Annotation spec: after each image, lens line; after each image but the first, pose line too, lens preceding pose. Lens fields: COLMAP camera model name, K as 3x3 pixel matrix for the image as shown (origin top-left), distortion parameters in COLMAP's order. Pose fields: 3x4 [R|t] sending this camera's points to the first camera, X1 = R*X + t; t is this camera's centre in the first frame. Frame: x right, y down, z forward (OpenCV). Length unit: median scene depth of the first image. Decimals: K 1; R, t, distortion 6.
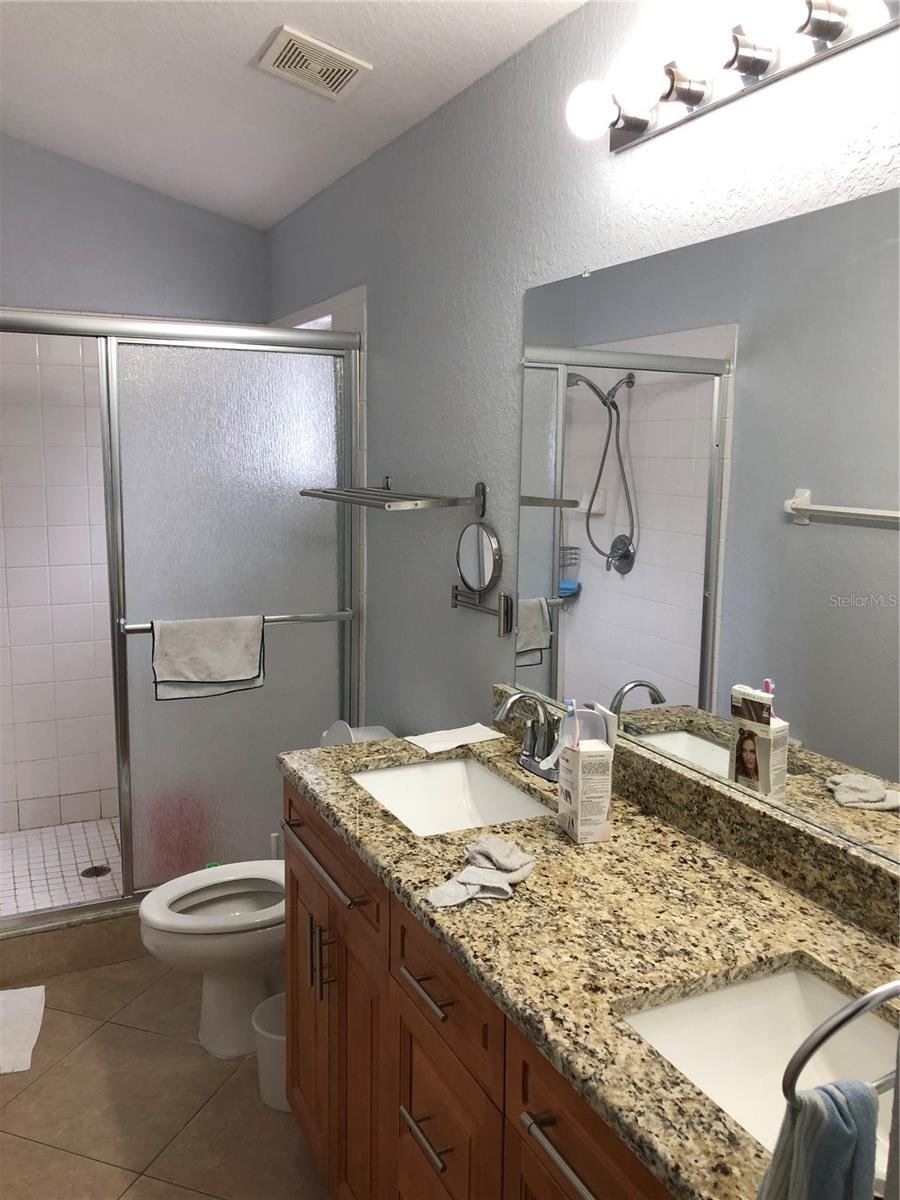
lens RADIAL K [[985.0, 0, 459.4], [0, 985.0, 596.2], [0, 0, 1]] dist [0.030860, -0.031199]
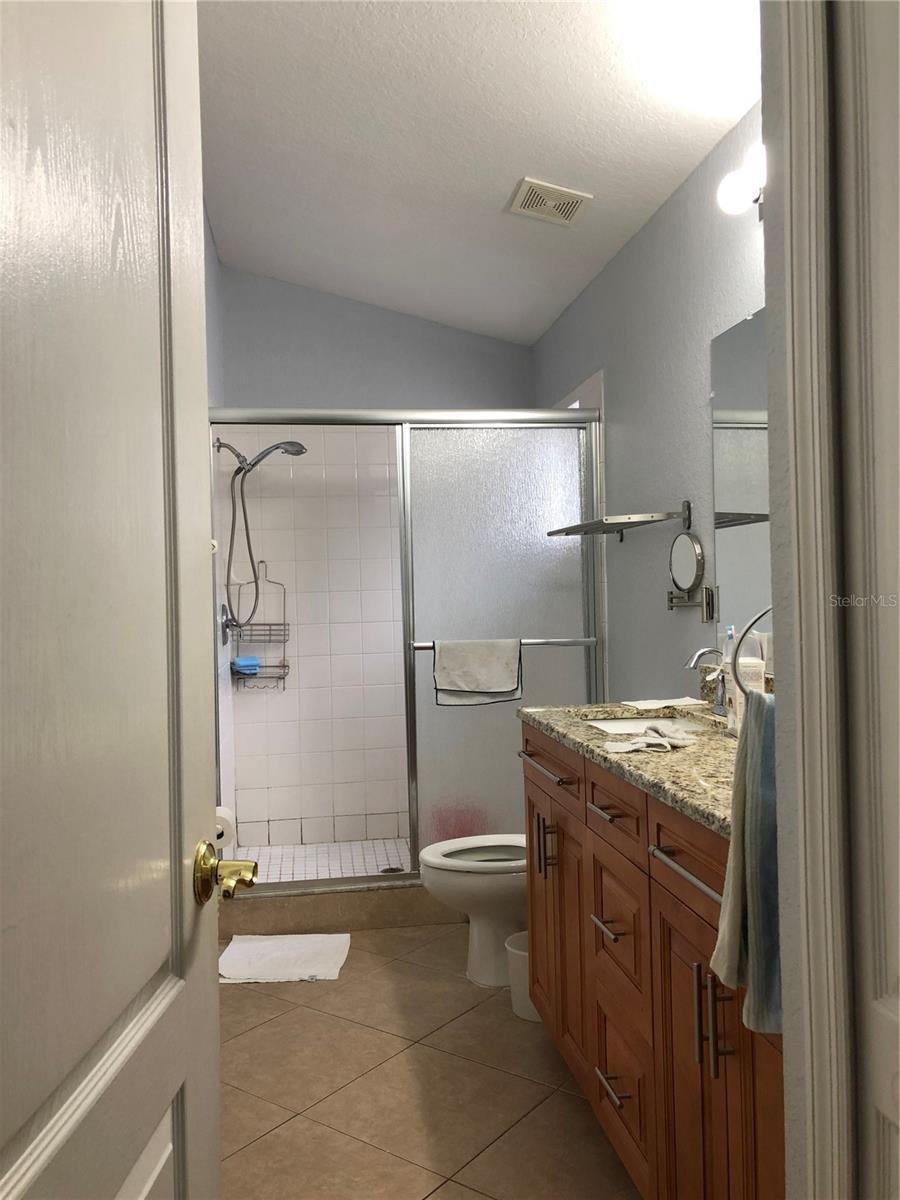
lens RADIAL K [[985.0, 0, 459.4], [0, 985.0, 596.2], [0, 0, 1]] dist [0.030860, -0.031199]
pose [[0.955087, -0.038300, -0.293838, 0.101386], [-0.002486, 0.990542, -0.137191, 0.158112], [0.296314, 0.131759, 0.945959, -0.203598]]
